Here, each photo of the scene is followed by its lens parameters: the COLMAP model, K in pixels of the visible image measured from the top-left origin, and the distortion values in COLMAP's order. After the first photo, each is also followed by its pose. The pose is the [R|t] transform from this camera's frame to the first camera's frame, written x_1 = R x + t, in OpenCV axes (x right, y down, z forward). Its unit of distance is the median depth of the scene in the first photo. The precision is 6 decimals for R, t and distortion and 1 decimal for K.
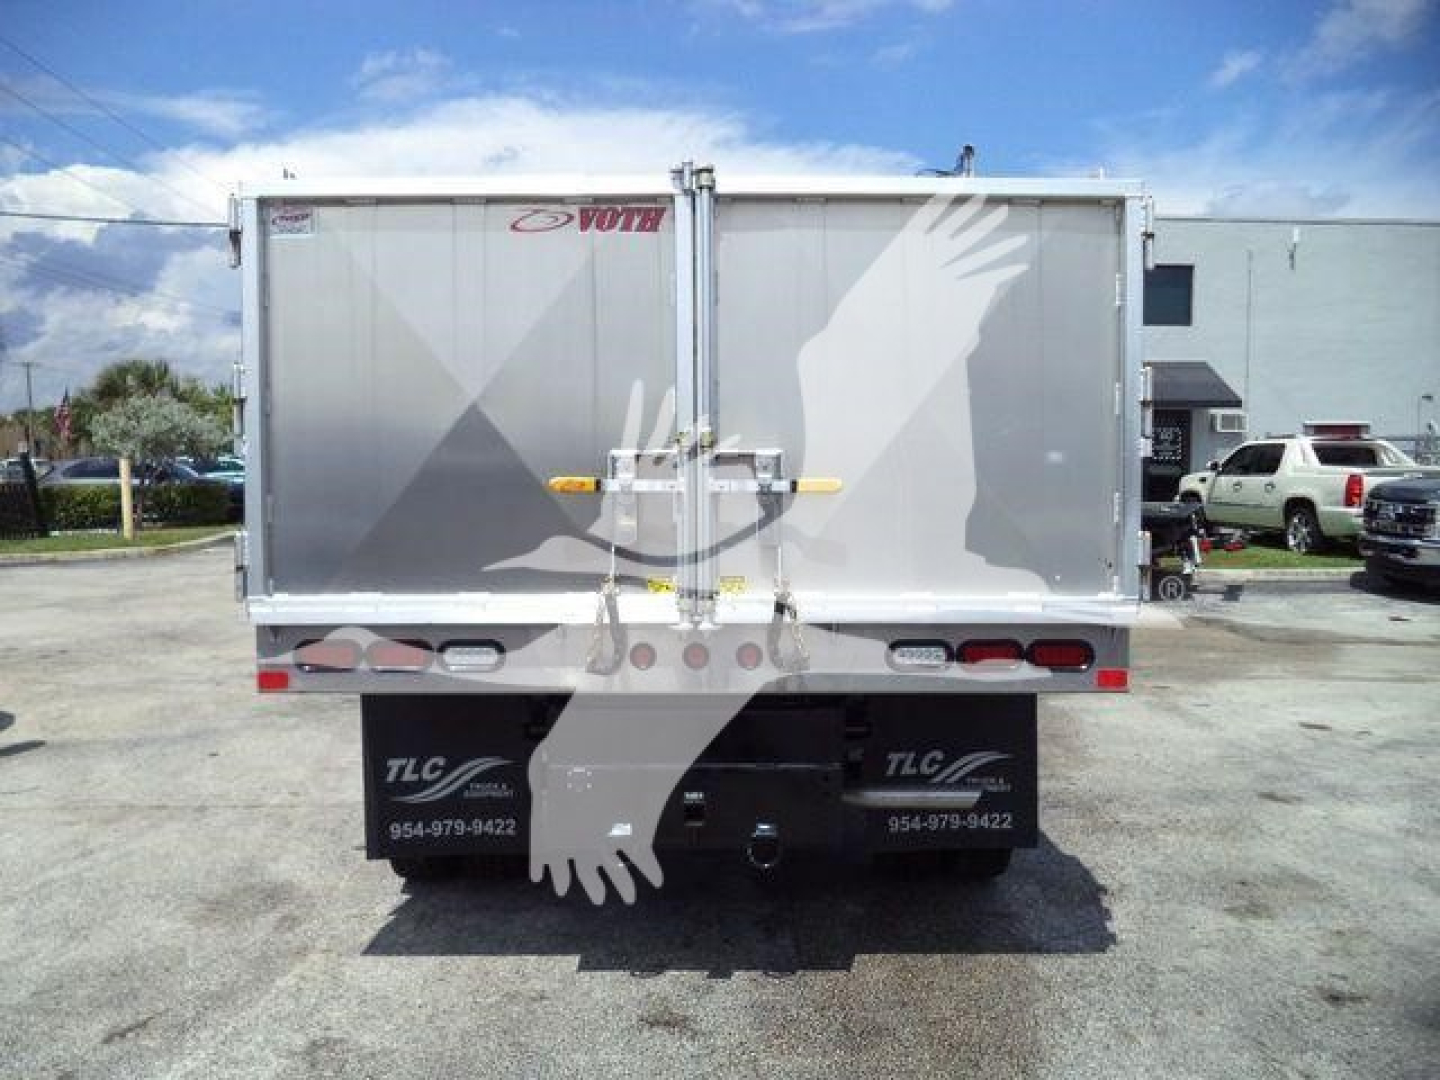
lens RADIAL K [[1186.0, 0, 721.1], [0, 1186.0, 518.5], [0, 0, 1]] dist [0.000223, -0.007456]
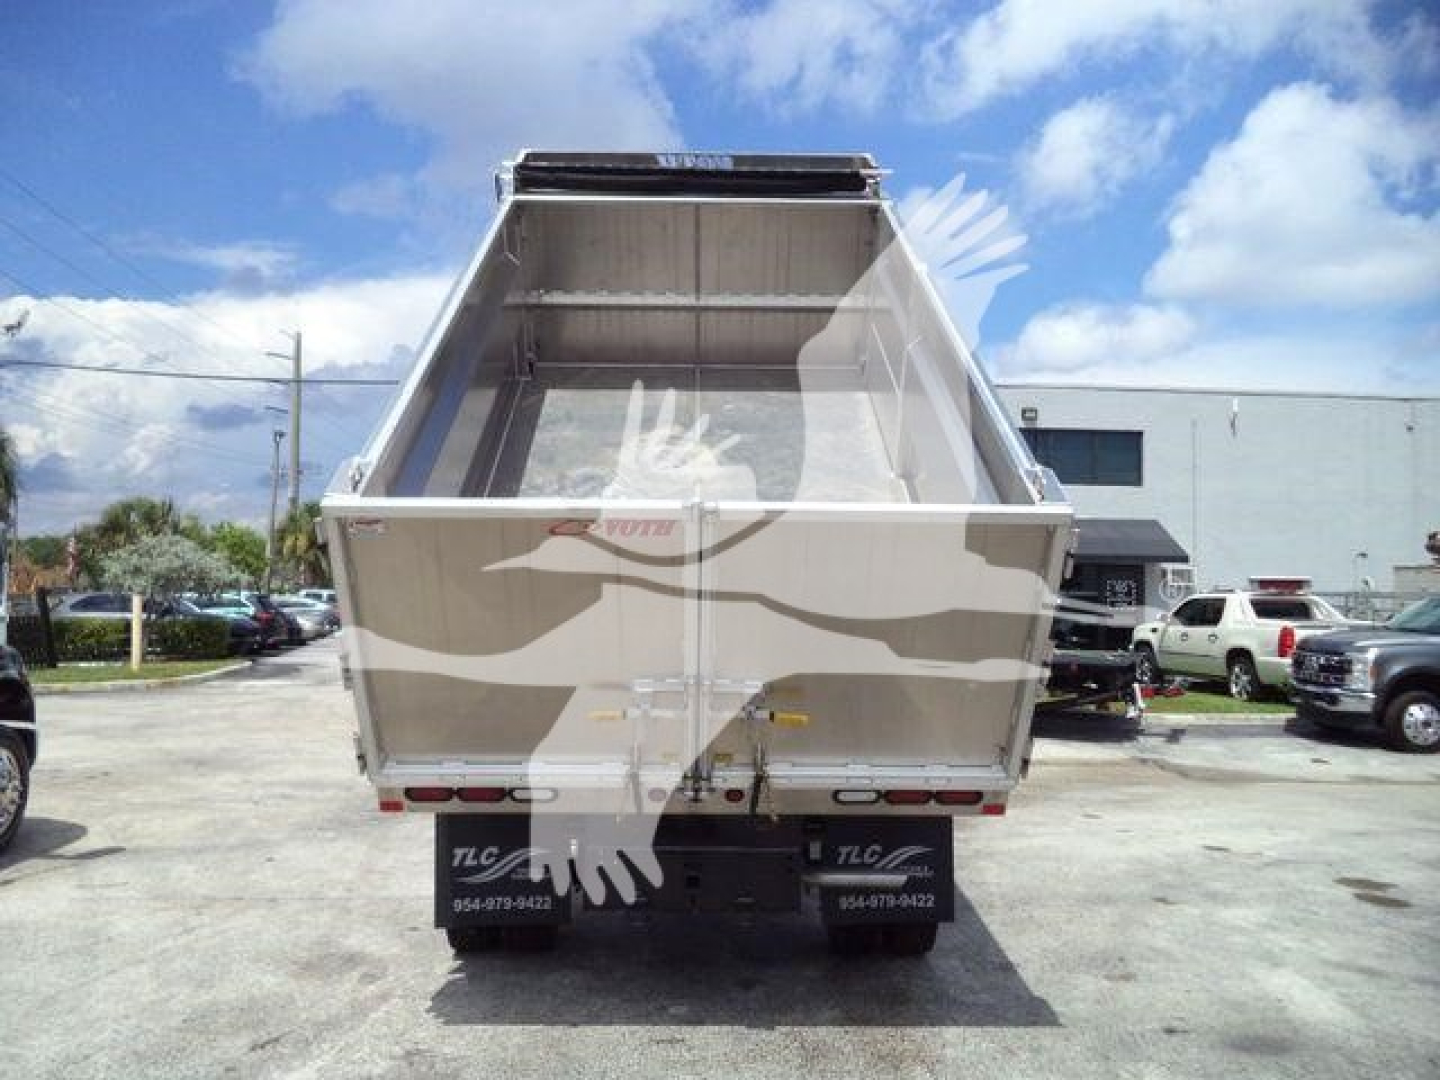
lens RADIAL K [[1193.0, 0, 737.9], [0, 1193.0, 532.1], [0, 0, 1]] dist [-0.001926, -0.088205]
pose [[0.999377, 0.017425, 0.030693, -0.015664], [-0.014072, 0.994240, -0.106250, -0.004866], [-0.032367, 0.105752, 0.993866, -0.298319]]
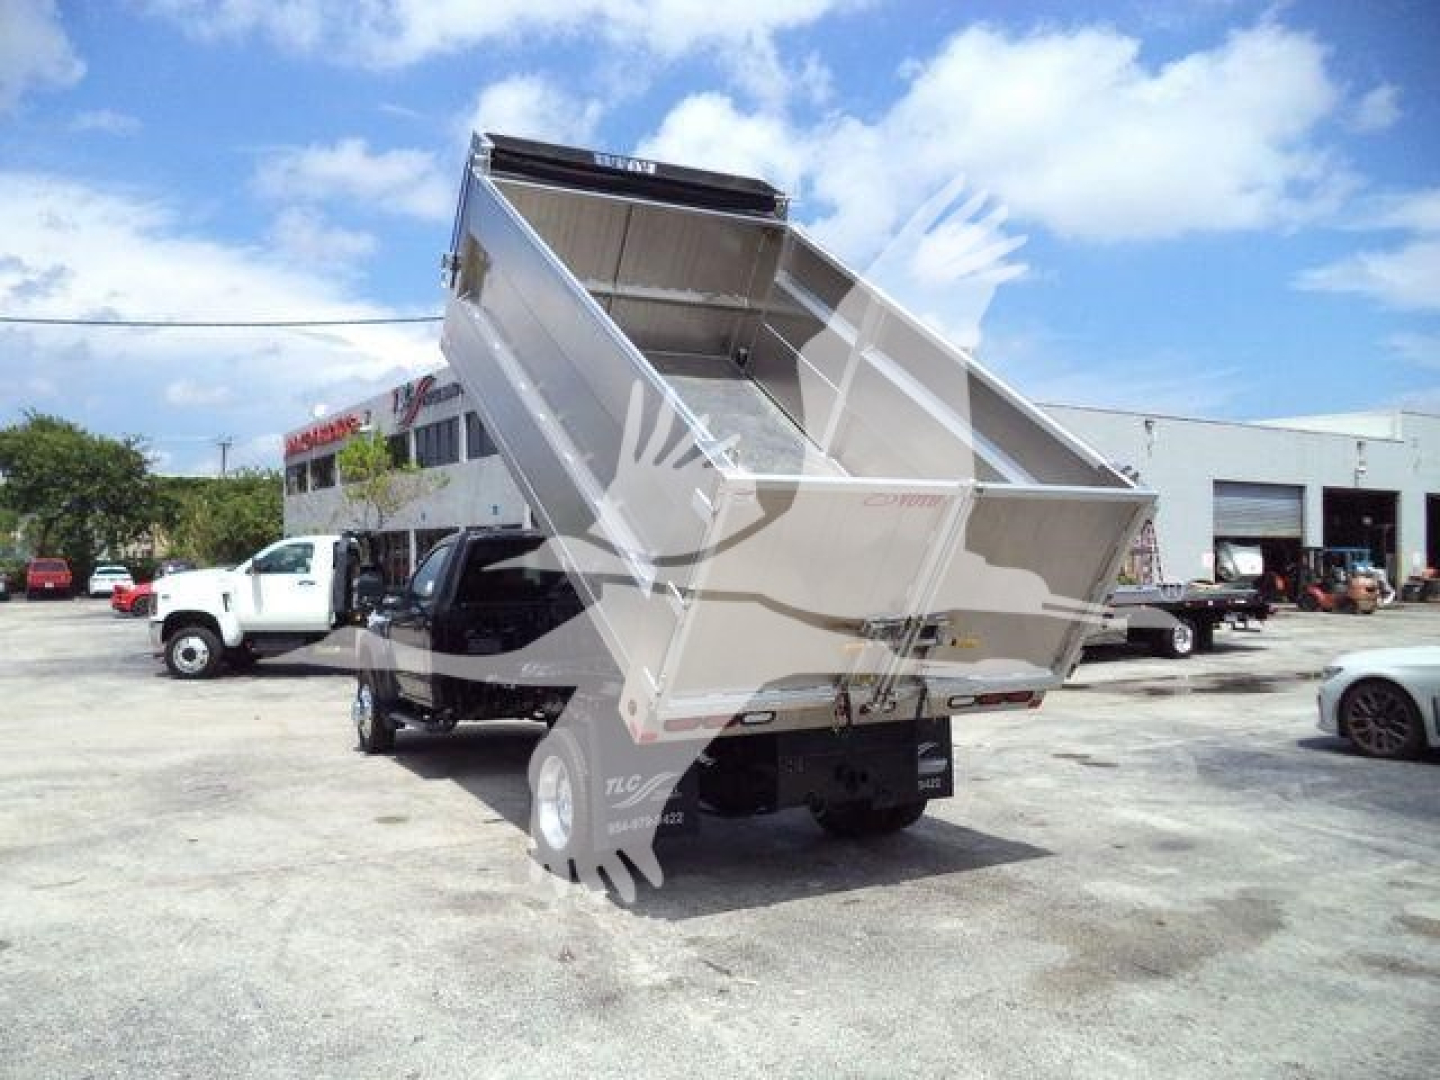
lens RADIAL K [[1182.6, 0, 720.0], [0, 1182.6, 540.0], [0, 0, 1]] dist [-0.002441, -0.002142]
pose [[0.868857, 0.007162, 0.495011, -0.784582], [0.027269, 0.997685, -0.062297, 0.002965], [-0.494311, 0.067625, 0.866650, -0.314008]]
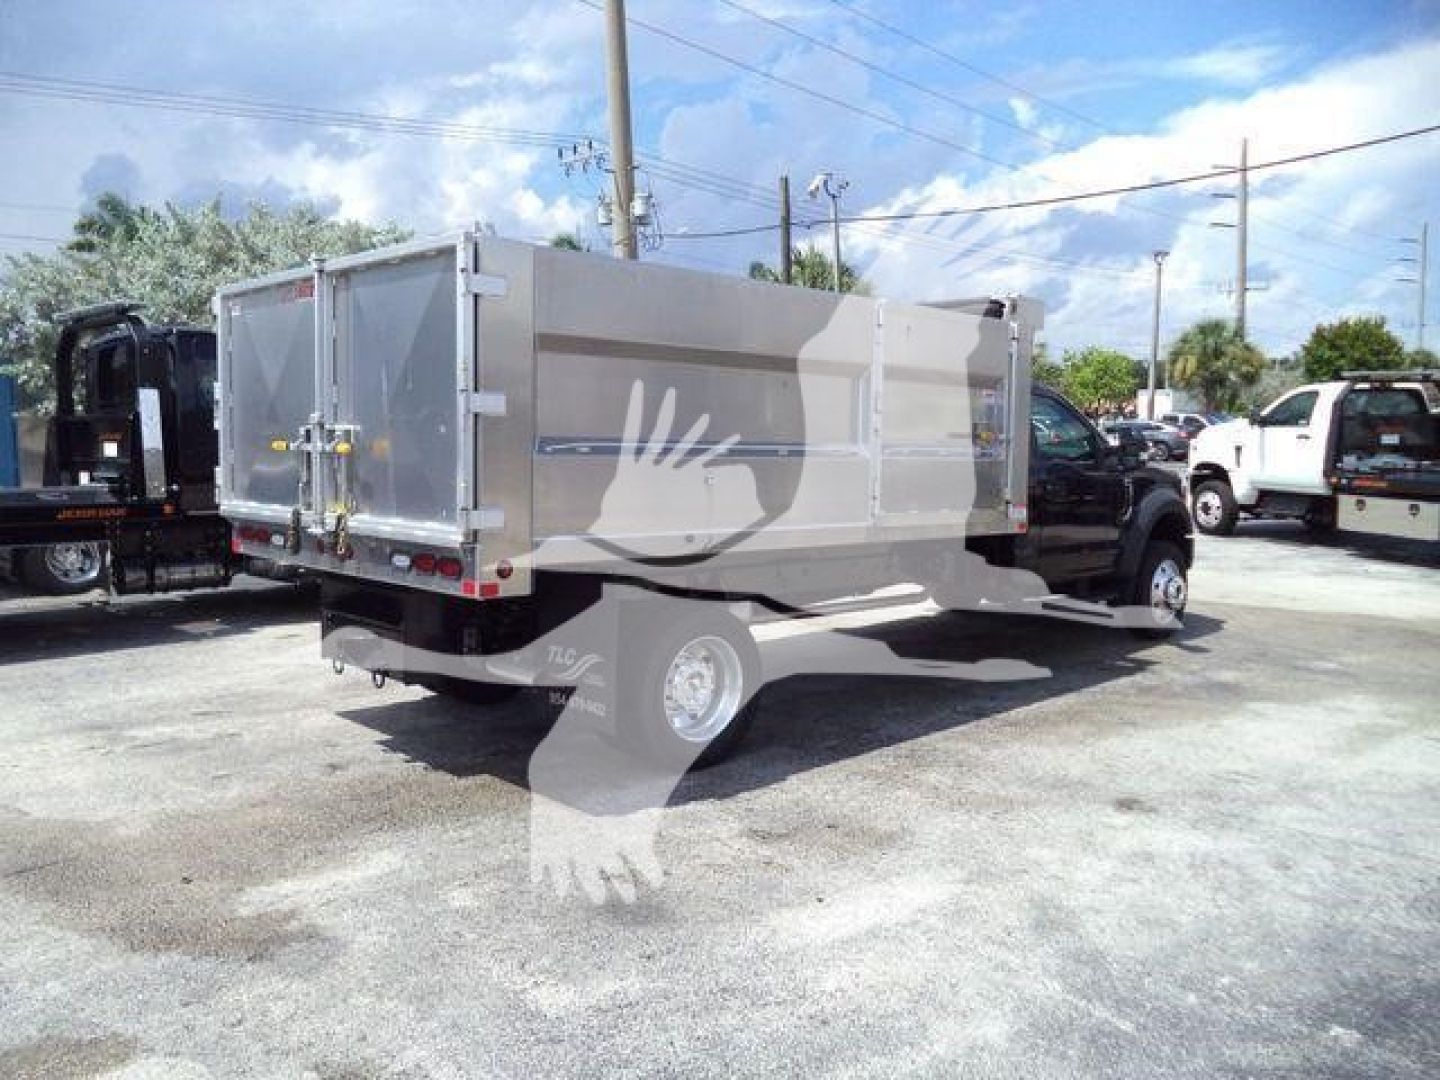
lens RADIAL K [[1186.0, 0, 721.1], [0, 1186.0, 518.5], [0, 0, 1]] dist [0.000223, -0.007456]
pose [[0.684289, 0.064644, -0.726340, 1.120328], [-0.036295, 0.997848, 0.054614, -0.026614], [0.728307, -0.011009, 0.685163, 0.187687]]
